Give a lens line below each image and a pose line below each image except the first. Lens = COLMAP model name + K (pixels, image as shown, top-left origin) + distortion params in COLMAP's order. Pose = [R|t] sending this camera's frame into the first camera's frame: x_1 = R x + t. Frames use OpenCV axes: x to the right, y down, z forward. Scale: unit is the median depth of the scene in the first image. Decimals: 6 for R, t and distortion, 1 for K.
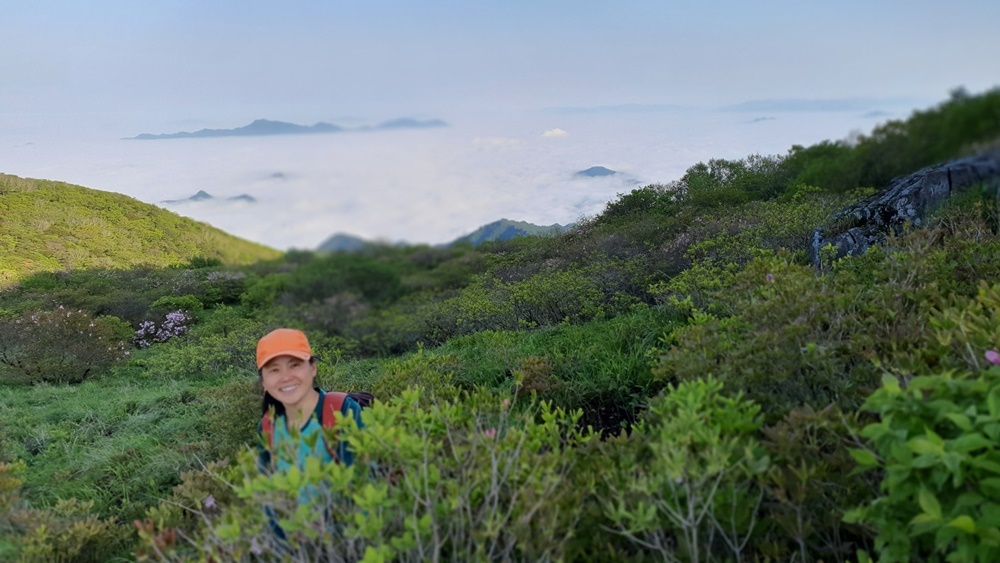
lens RADIAL K [[779.8, 0, 499.5], [0, 779.8, 279.9], [0, 0, 1]] dist [0.001291, -0.000627]
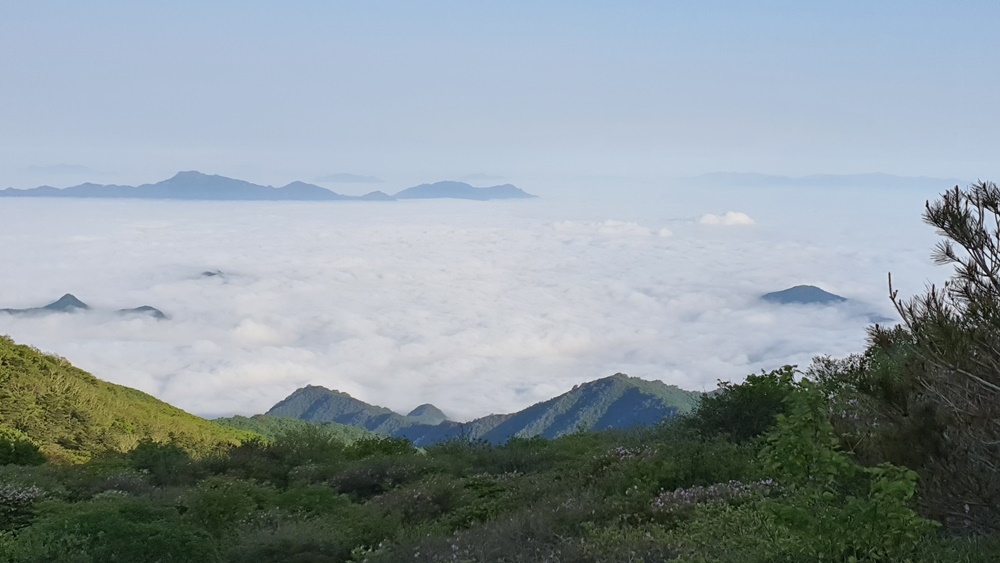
lens RADIAL K [[779.8, 0, 500.0], [0, 779.8, 281.9], [0, 0, 1]] dist [0.001291, -0.000627]
pose [[0.997648, 0.049842, -0.047056, -0.056880], [-0.055407, 0.990544, -0.125506, -0.071172], [0.040356, 0.127818, 0.990976, 0.471020]]
